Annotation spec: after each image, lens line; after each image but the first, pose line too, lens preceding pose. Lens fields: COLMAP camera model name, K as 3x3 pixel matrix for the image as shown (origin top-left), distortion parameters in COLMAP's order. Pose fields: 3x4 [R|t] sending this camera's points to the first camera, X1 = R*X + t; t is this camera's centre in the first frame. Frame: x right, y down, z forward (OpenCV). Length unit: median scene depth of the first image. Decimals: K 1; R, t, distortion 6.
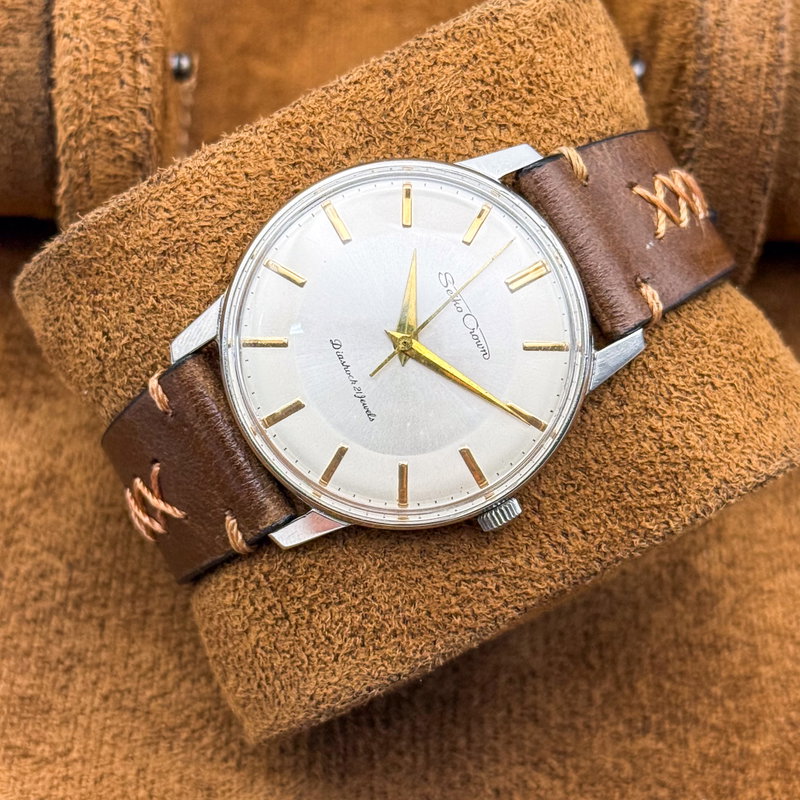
lens RADIAL K [[2060.5, 0, 368.8], [0, 2060.5, 401.0], [0, 0, 1]] dist [0.145822, 1.003608]
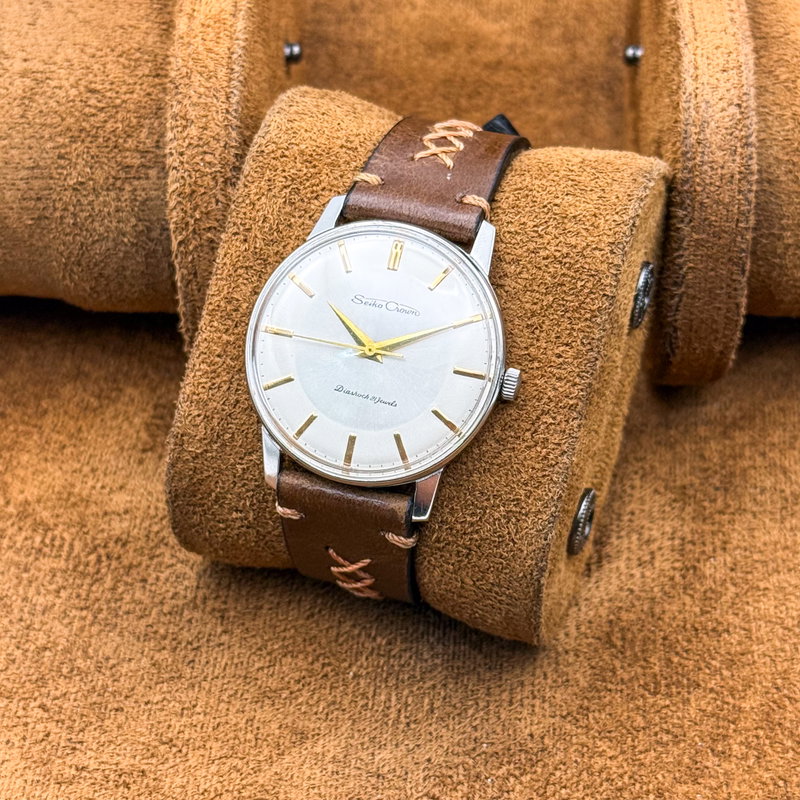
lens RADIAL K [[2060.5, 0, 368.8], [0, 2060.5, 401.0], [0, 0, 1]] dist [0.145822, 1.003608]
pose [[0.667746, -0.741795, -0.062093, 0.072953], [0.724662, 0.666861, -0.173673, 0.227336], [0.170237, 0.070973, 0.982844, -0.353845]]
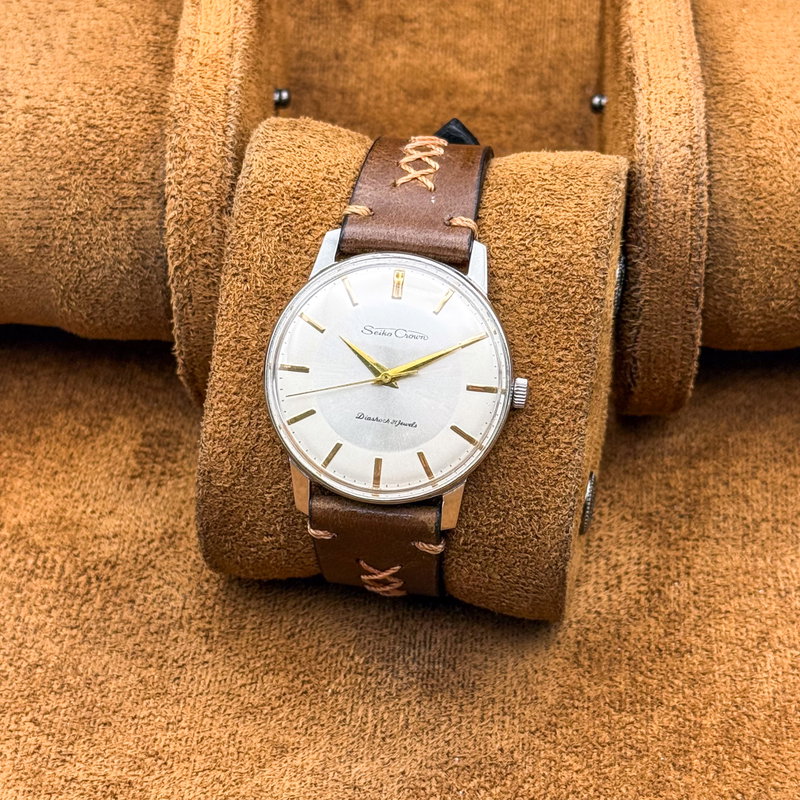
lens RADIAL K [[2060.5, 0, 368.8], [0, 2060.5, 401.0], [0, 0, 1]] dist [0.145822, 1.003608]
pose [[0.580466, -0.812136, -0.059112, 0.078805], [0.810240, 0.583286, -0.057353, 0.054982], [0.081058, -0.014603, 0.996602, -0.456121]]
